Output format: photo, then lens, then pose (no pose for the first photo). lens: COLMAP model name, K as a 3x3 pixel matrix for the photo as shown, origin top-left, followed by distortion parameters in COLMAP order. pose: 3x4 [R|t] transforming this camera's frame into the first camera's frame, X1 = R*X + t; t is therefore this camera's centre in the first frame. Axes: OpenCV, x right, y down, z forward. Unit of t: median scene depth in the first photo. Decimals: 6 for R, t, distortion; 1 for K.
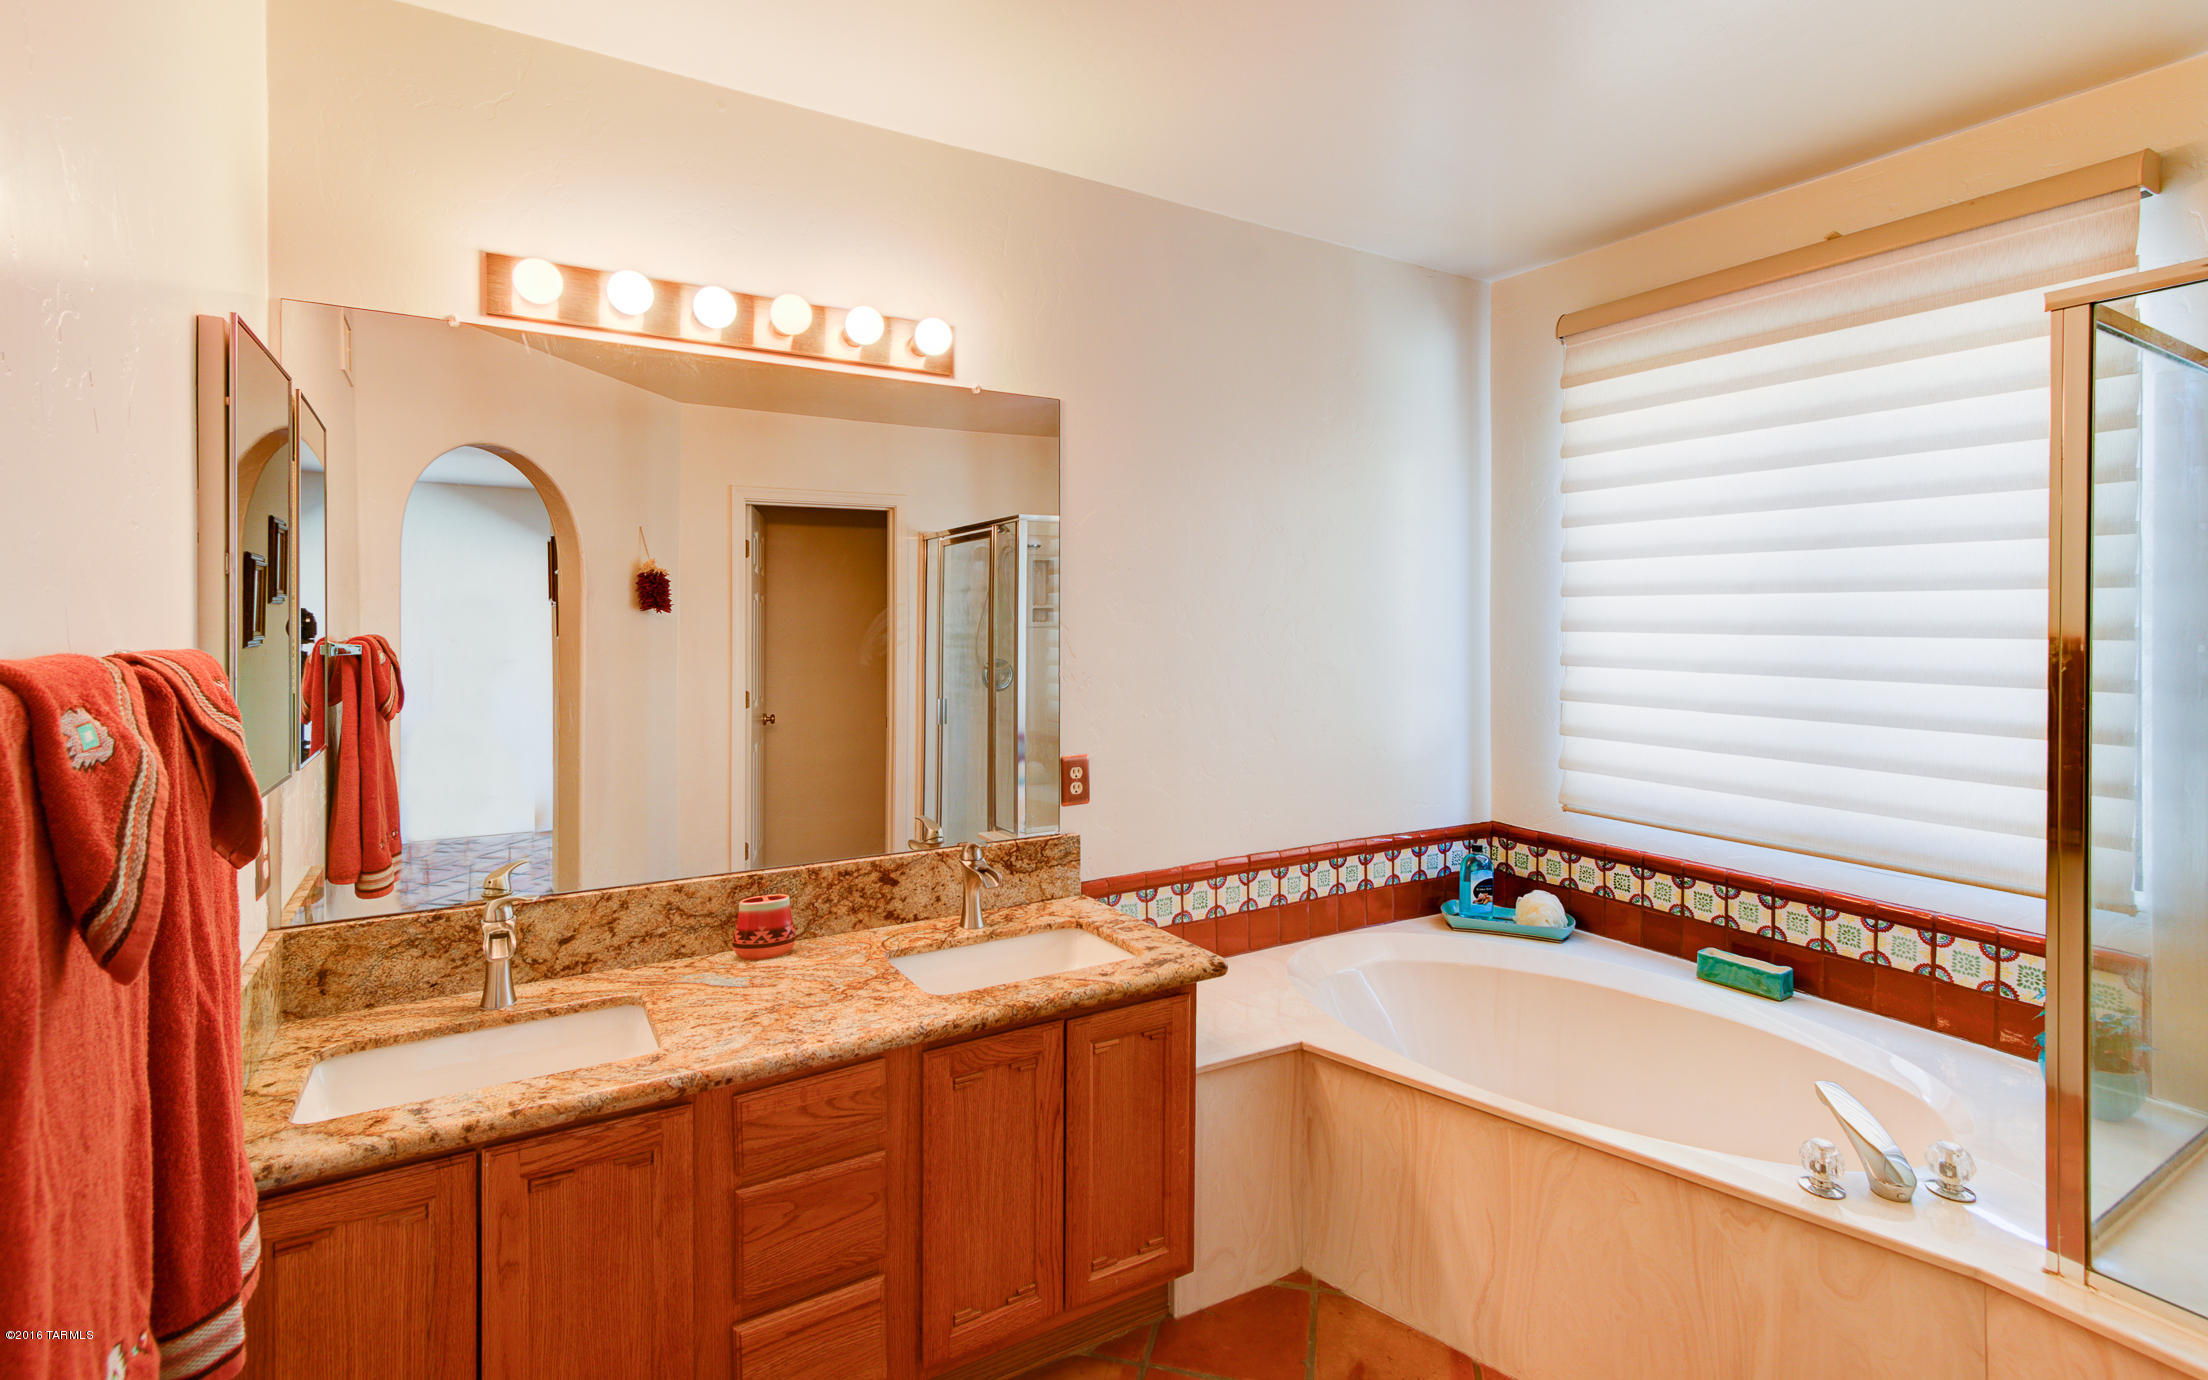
lens RADIAL K [[1028.2, 0, 1072.8], [0, 1028.2, 598.5], [0, 0, 1]] dist [0.003458, 0.000795]
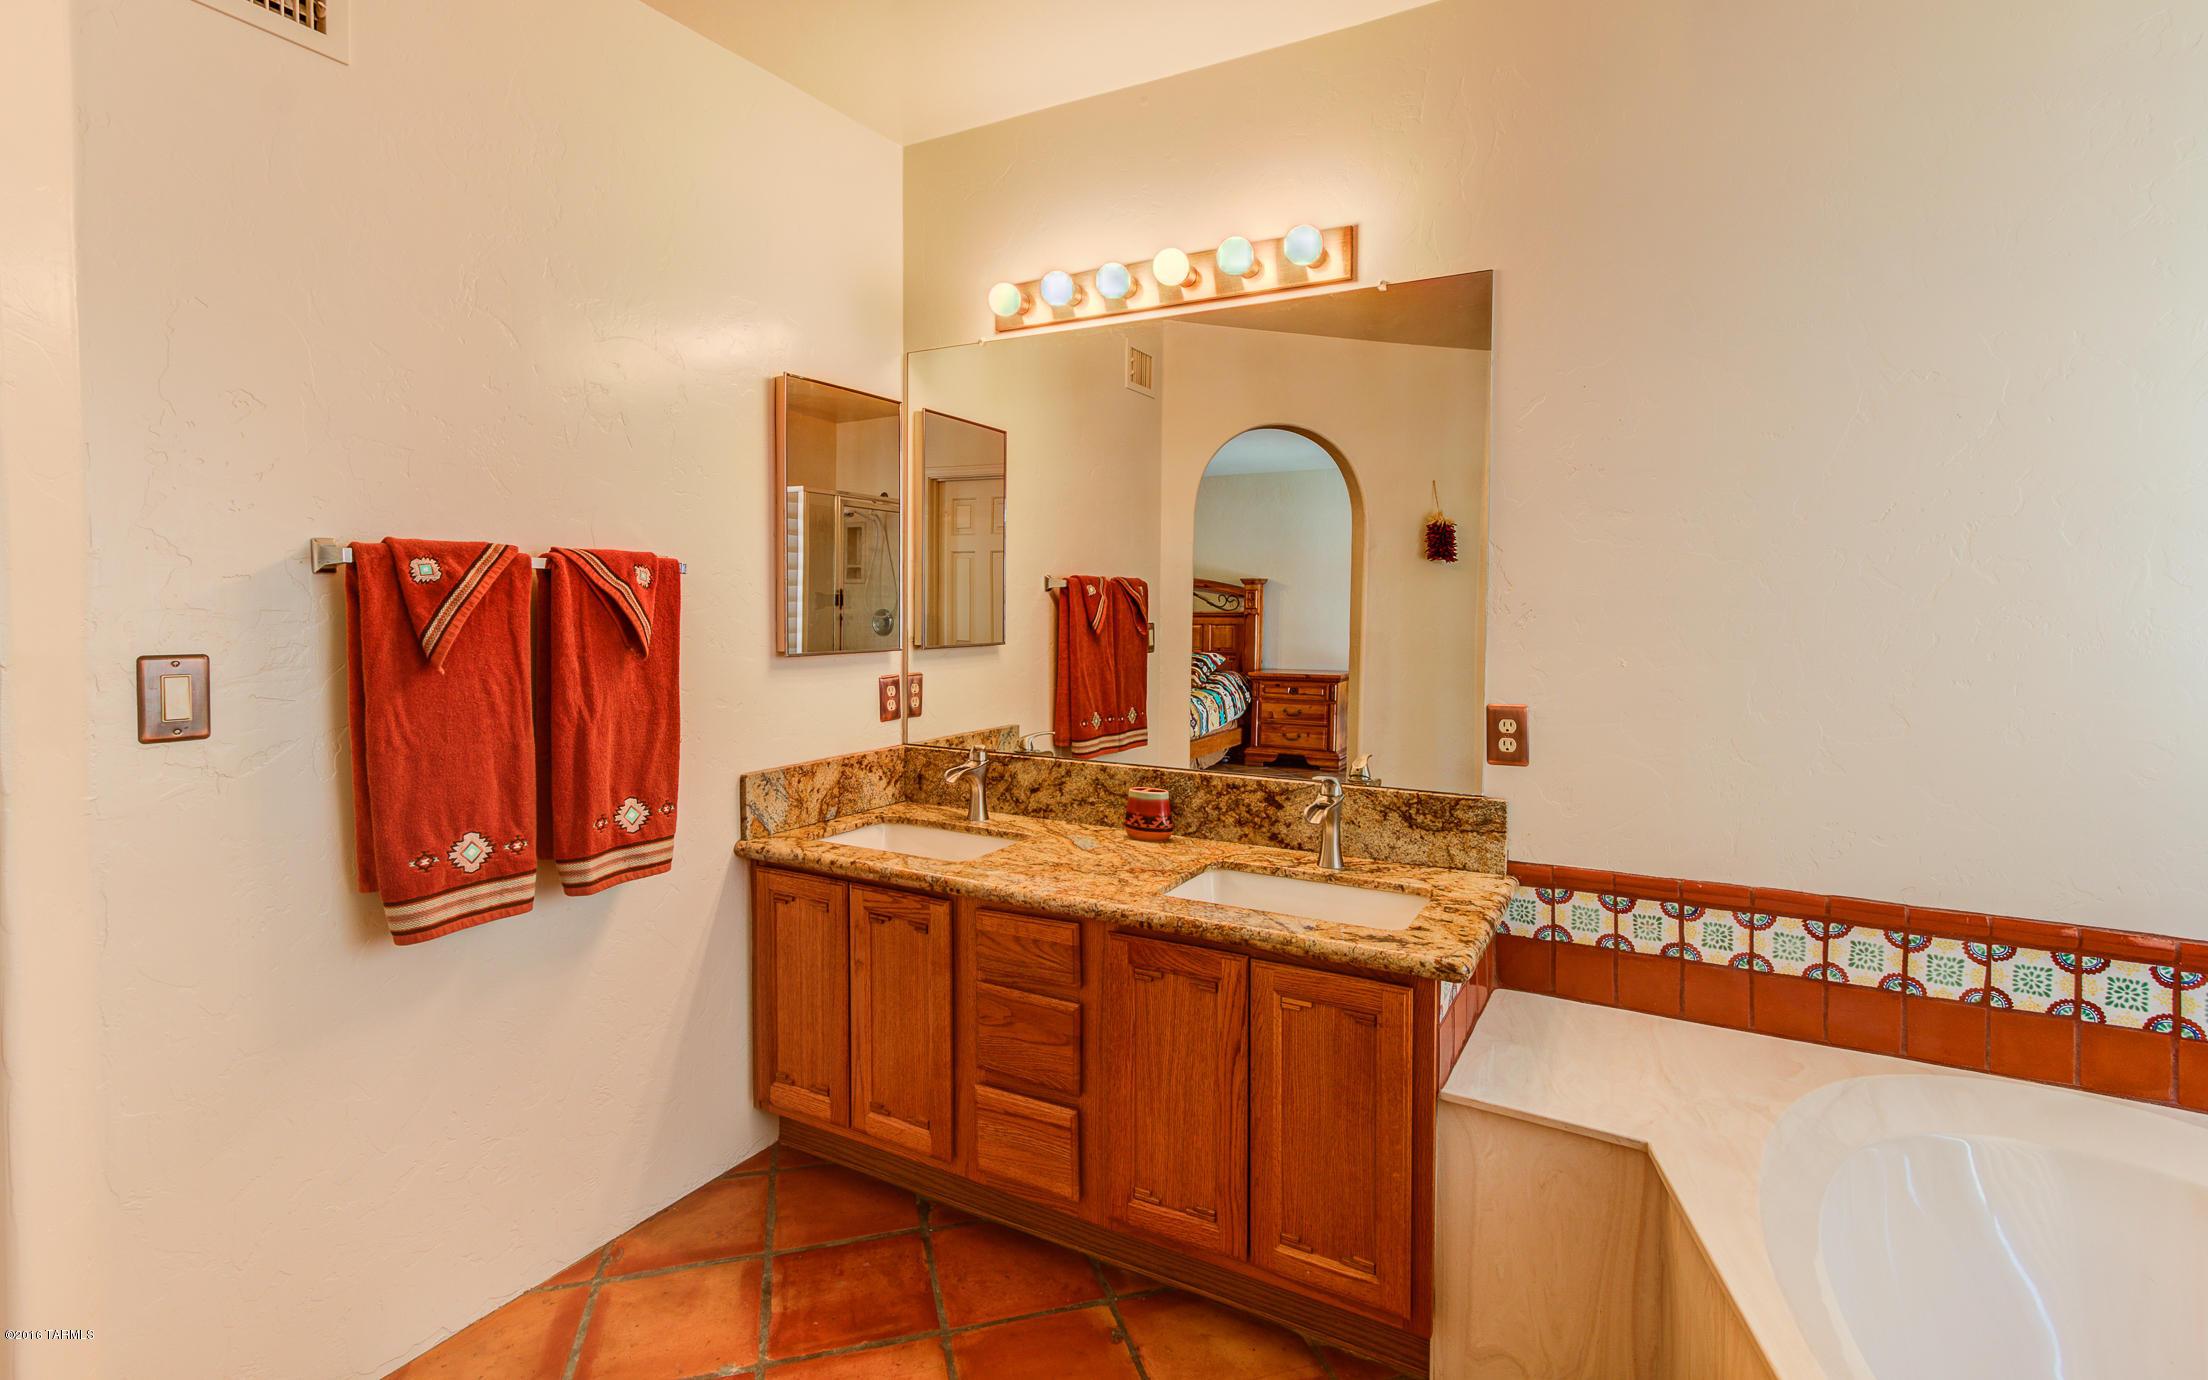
lens RADIAL K [[1028.2, 0, 1072.8], [0, 1028.2, 598.5], [0, 0, 1]] dist [0.003458, 0.000795]
pose [[0.497851, 0.003260, -0.867256, 0.625511], [0.017966, 0.999740, 0.014071, 0.059900], [0.867077, -0.022586, 0.497663, 0.351070]]
